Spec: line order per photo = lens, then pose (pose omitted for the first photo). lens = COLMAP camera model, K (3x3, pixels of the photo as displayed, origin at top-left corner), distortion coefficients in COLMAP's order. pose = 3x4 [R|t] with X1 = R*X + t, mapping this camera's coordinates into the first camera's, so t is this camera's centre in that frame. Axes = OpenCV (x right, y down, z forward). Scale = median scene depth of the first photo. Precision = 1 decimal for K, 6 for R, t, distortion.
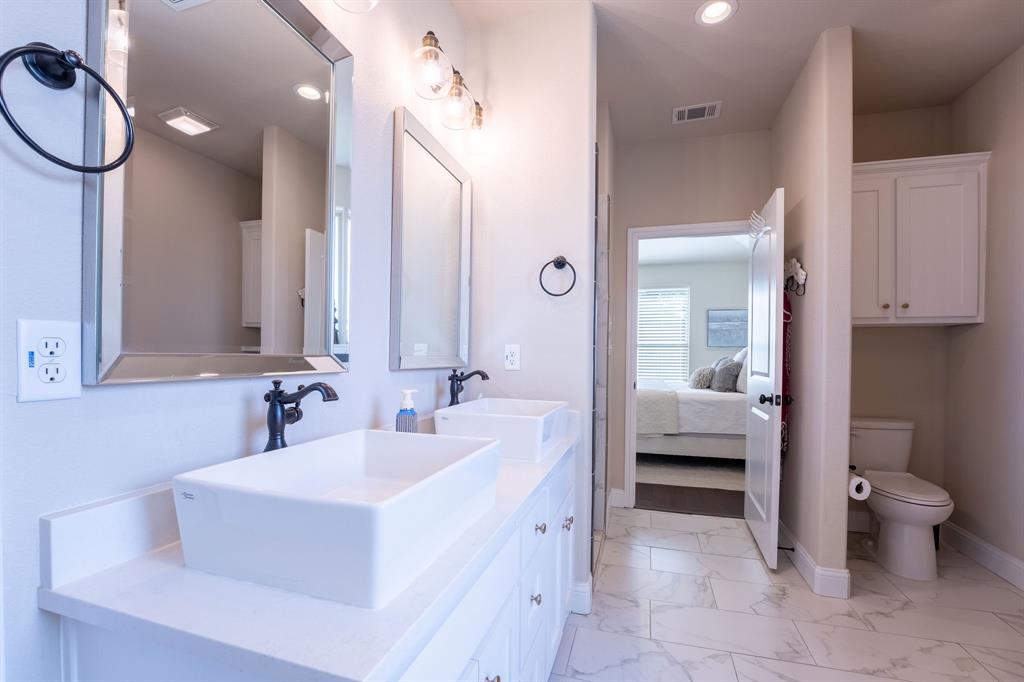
lens RADIAL K [[436.0, 0, 515.0], [0, 436.0, 357.8], [0, 0, 1]] dist [-0.022212, 0.001001]
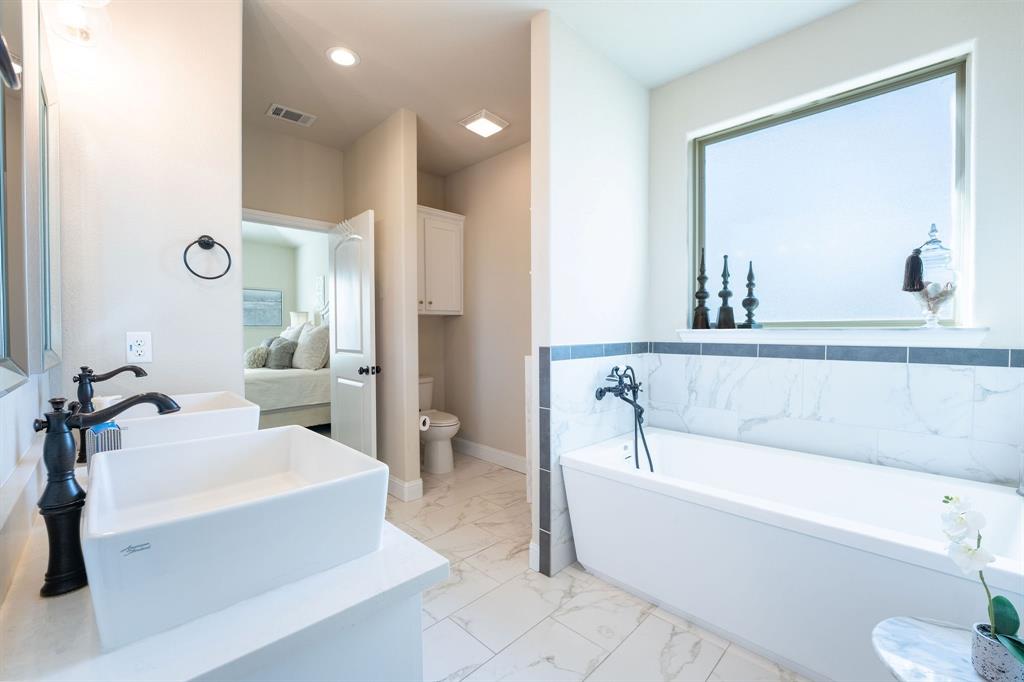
lens RADIAL K [[415.9, 0, 512.0], [0, 415.9, 341.0], [0, 0, 1]] dist [-0.020709, 0.001238]
pose [[0.486262, -0.030720, 0.873273, -0.293122], [0.016408, 0.999527, 0.026025, -0.018399], [-0.873659, 0.001674, 0.486536, 0.008992]]
